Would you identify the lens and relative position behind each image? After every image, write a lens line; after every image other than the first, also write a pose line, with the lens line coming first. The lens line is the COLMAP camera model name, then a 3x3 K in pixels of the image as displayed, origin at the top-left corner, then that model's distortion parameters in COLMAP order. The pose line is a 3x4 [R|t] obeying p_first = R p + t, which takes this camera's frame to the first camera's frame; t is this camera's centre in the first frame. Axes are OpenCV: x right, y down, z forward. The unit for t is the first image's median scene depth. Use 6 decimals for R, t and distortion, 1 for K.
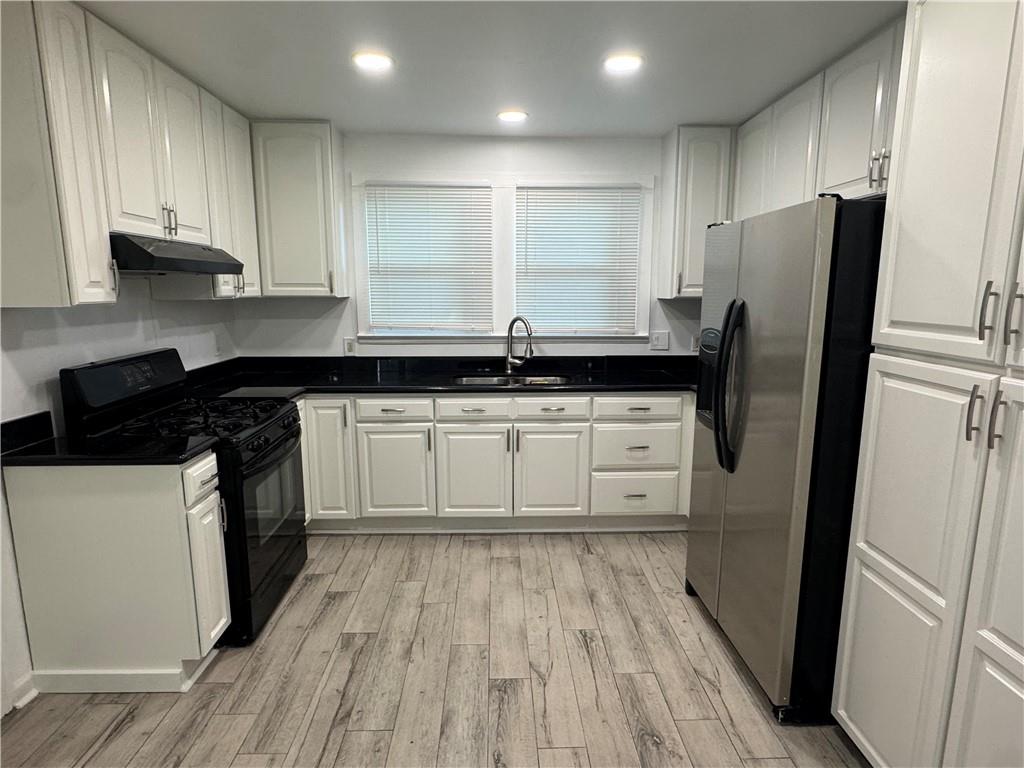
lens RADIAL K [[562.1, 0, 512.0], [0, 562.1, 384.0], [0, 0, 1]] dist [-0.000249, -0.000121]
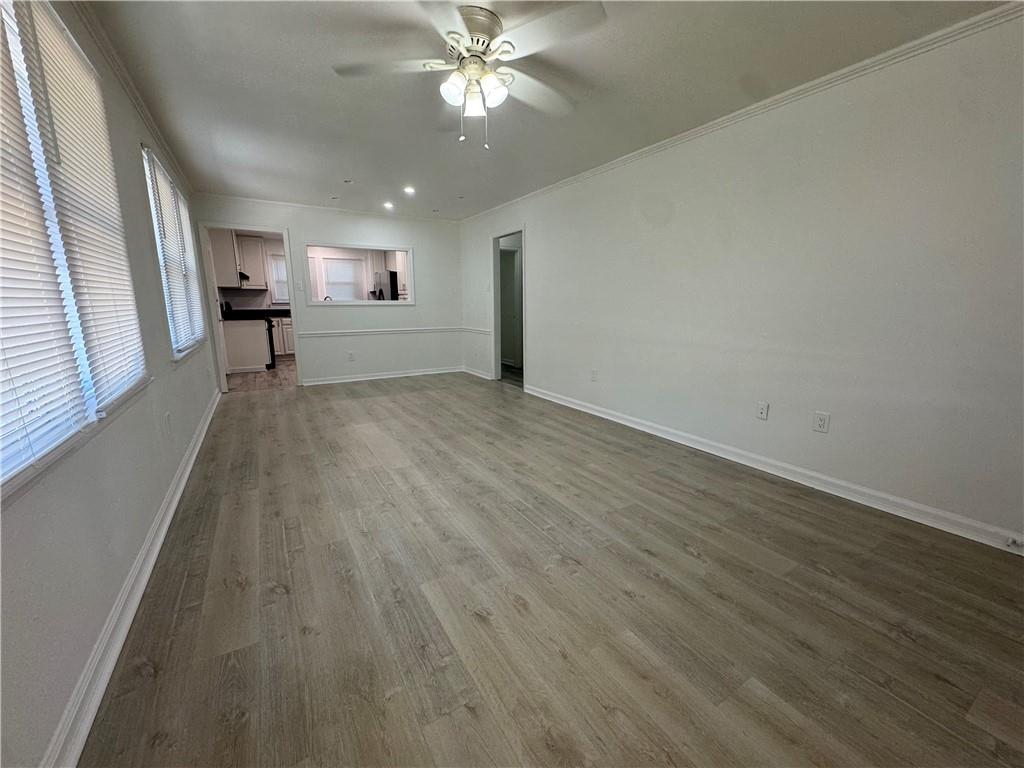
lens RADIAL K [[411.6, 0, 512.0], [0, 411.6, 384.0], [0, 0, 1]] dist [-0.001288, -0.000100]
pose [[0.867786, -0.097771, 0.487226, -0.288829], [0.083779, 0.995204, 0.050490, 0.381017], [-0.489826, -0.002996, 0.871815, -1.744310]]
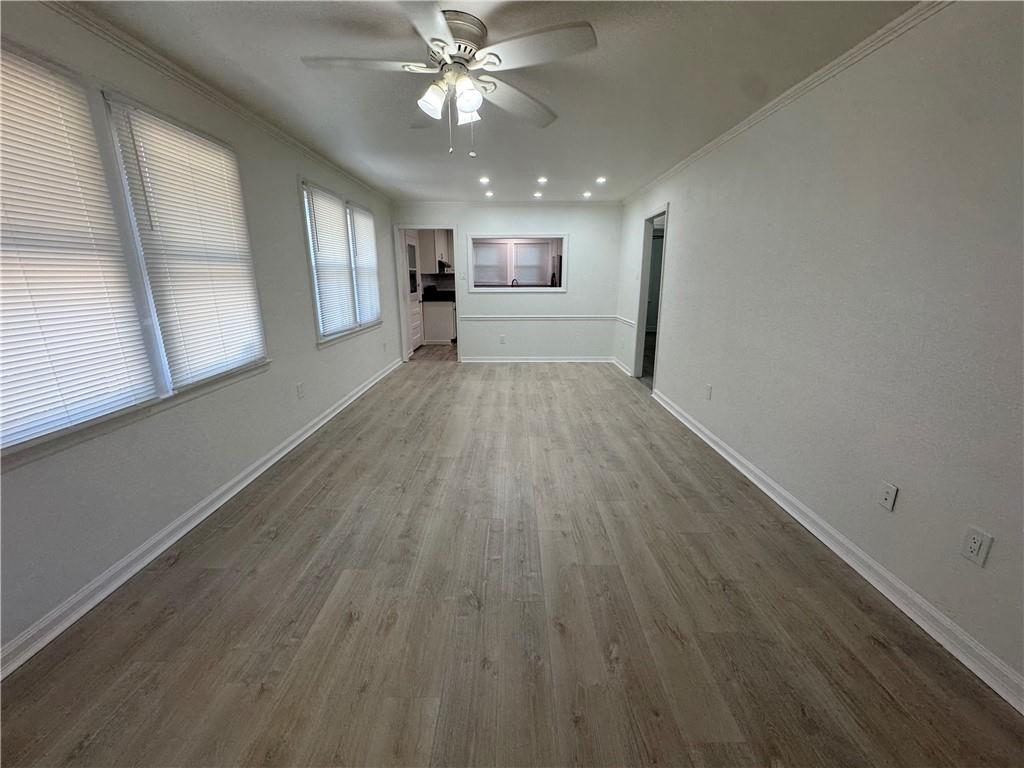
lens RADIAL K [[411.6, 0, 512.0], [0, 411.6, 384.0], [0, 0, 1]] dist [-0.001288, -0.000100]
pose [[0.999487, 0.004902, -0.031661, 0.087263], [-0.002006, 0.995862, 0.090853, 0.327346], [0.031975, -0.090743, 0.995361, -1.798285]]
